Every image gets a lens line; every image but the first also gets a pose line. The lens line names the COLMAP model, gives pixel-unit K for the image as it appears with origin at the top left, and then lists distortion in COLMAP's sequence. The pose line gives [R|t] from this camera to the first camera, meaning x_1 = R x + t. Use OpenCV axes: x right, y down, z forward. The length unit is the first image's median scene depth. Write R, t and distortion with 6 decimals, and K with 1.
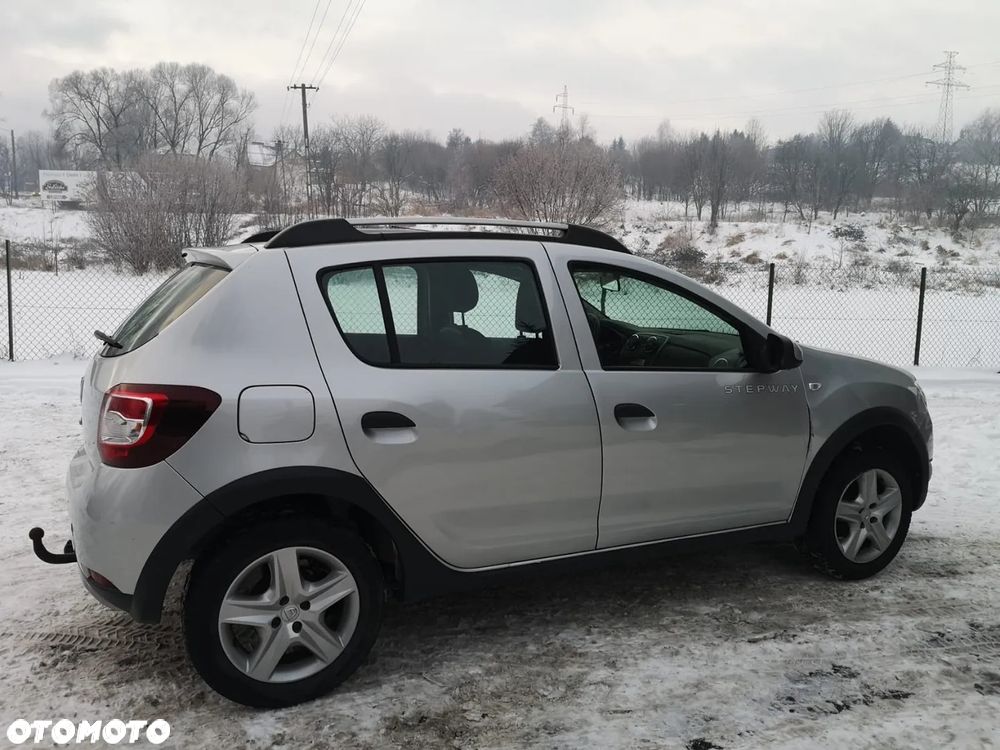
lens RADIAL K [[797.4, 0, 503.7], [0, 797.4, 375.1], [0, 0, 1]] dist [0.018540, -0.038447]
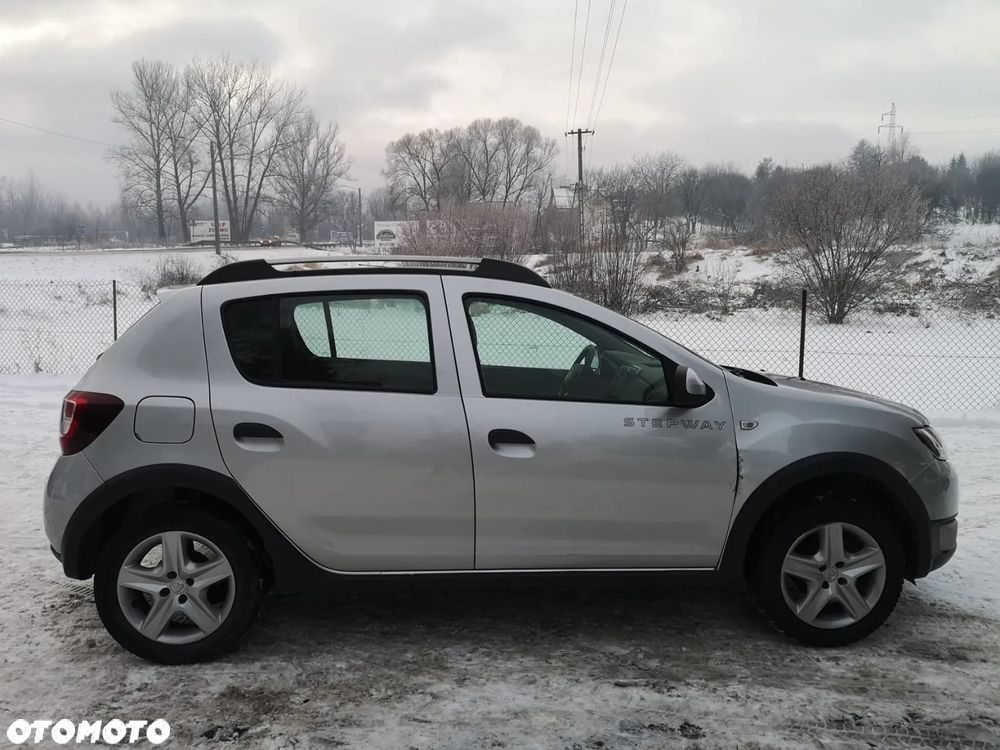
lens RADIAL K [[797.4, 0, 501.5], [0, 797.4, 378.7], [0, 0, 1]] dist [0.018540, -0.038447]
pose [[0.928272, 0.027066, -0.370916, 0.441090], [-0.041695, 0.998634, -0.031477, 0.001902], [0.369558, 0.044685, 0.928133, 0.034642]]
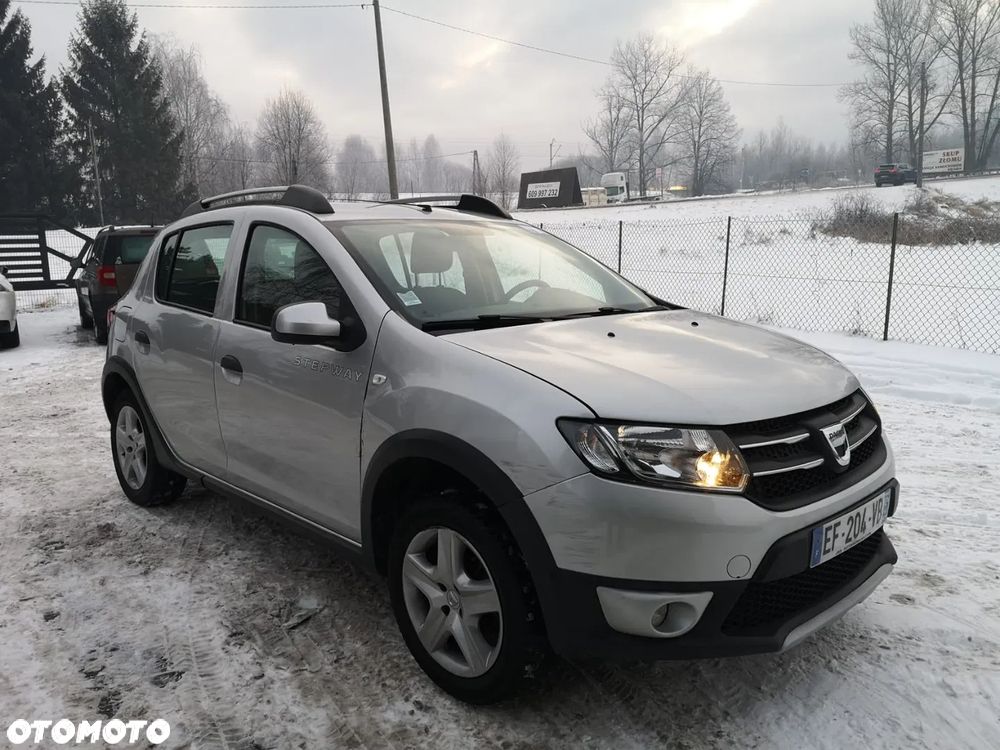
lens RADIAL K [[797.4, 0, 494.1], [0, 797.4, 375.6], [0, 0, 1]] dist [0.018540, -0.038447]
pose [[0.305839, 0.136893, -0.942191, 1.050411], [-0.108351, 0.988184, 0.108405, -0.074536], [0.945898, 0.068933, 0.317058, 0.825790]]
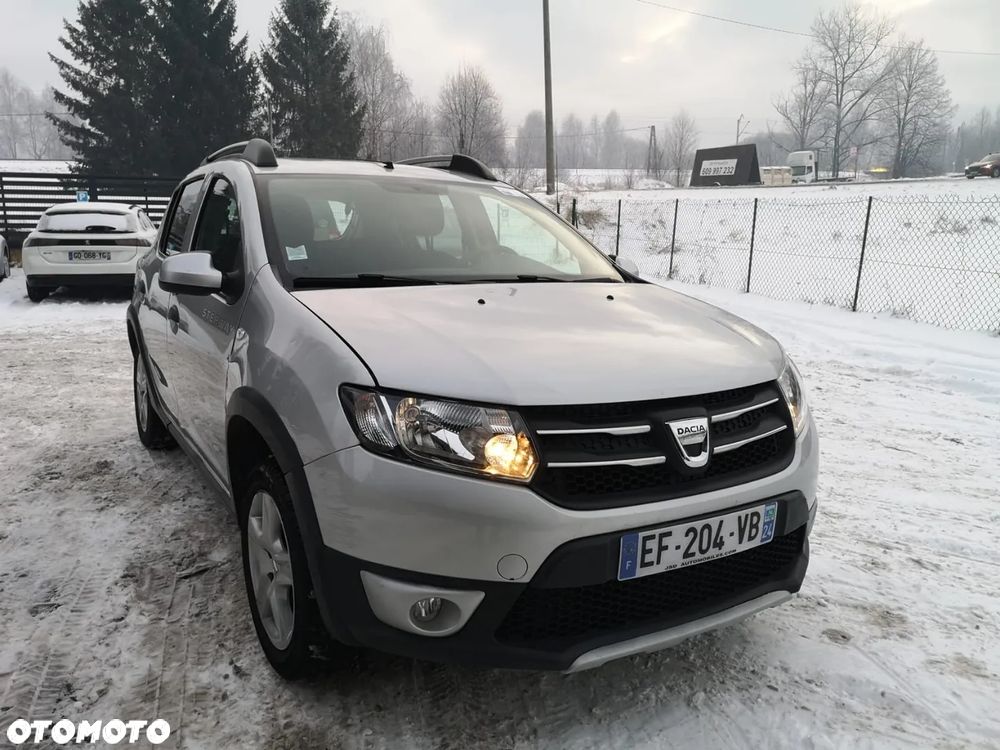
lens RADIAL K [[797.4, 0, 492.0], [0, 797.4, 372.2], [0, 0, 1]] dist [0.018540, -0.038447]
pose [[0.088643, 0.173840, -0.980776, 1.051814], [-0.150154, 0.975732, 0.159375, -0.092949], [0.984681, 0.133140, 0.112594, 1.086335]]
